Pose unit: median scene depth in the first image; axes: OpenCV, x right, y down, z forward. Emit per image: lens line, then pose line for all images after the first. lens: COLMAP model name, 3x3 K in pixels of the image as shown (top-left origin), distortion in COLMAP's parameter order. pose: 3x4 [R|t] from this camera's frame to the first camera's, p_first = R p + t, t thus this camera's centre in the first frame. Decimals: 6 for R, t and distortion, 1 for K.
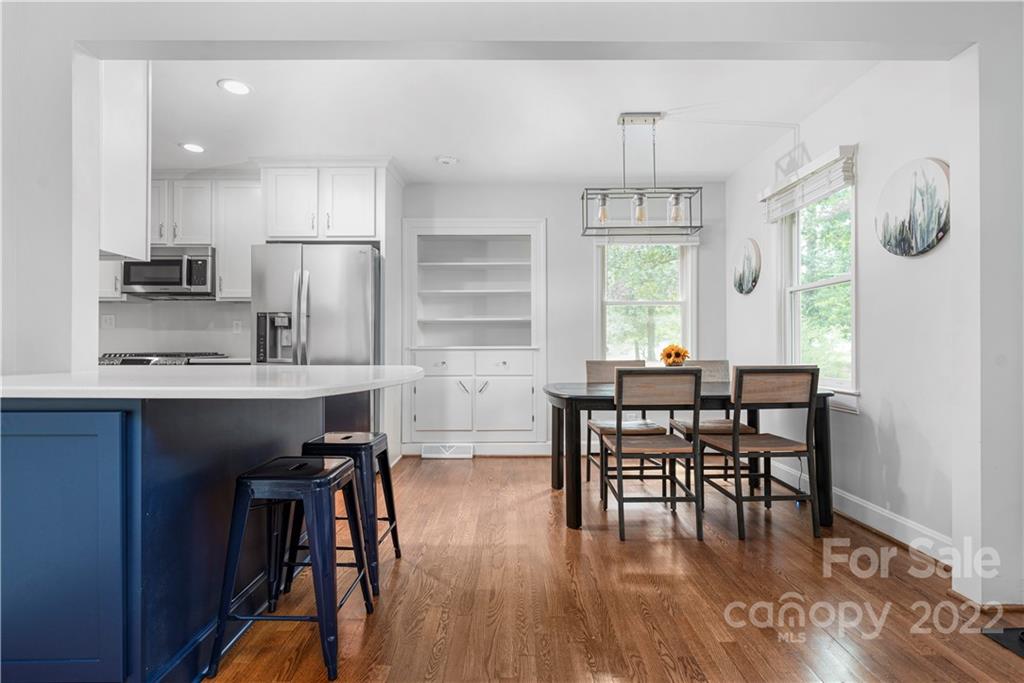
lens RADIAL K [[492.9, 0, 519.8], [0, 492.9, 343.6], [0, 0, 1]] dist [-0.001568, 0.000016]
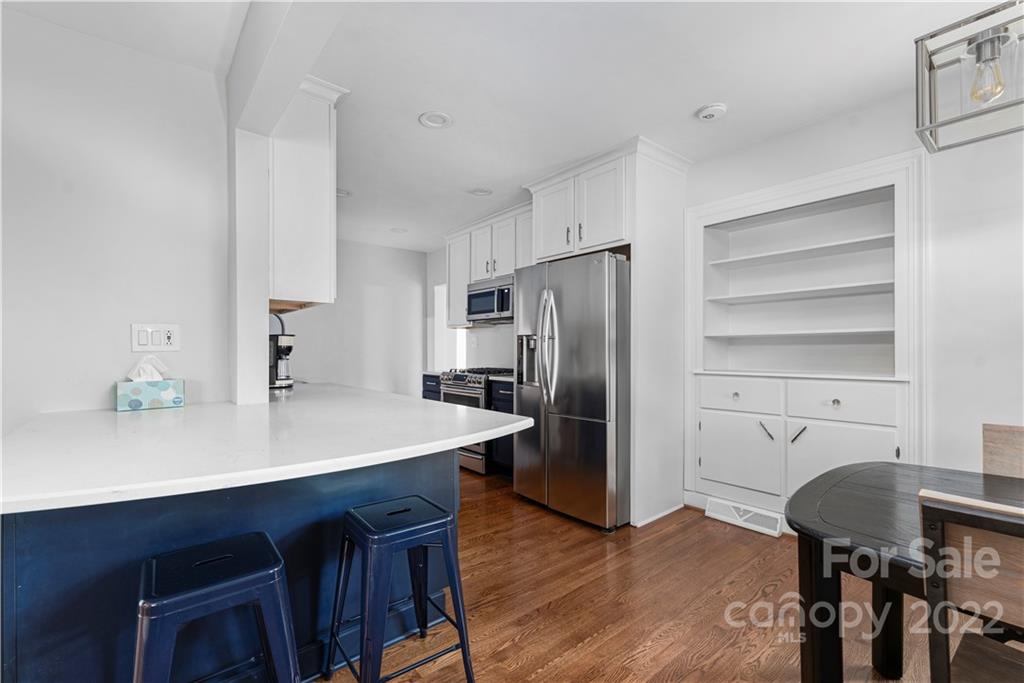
lens RADIAL K [[441.9, 0, 511.6], [0, 441.9, 352.0], [0, 0, 1]] dist [0.000305, -0.000033]
pose [[0.626696, 0.005058, -0.779248, 0.179949], [0.007410, 0.999895, 0.012449, -0.039721], [0.779229, -0.013575, 0.626592, 0.408298]]
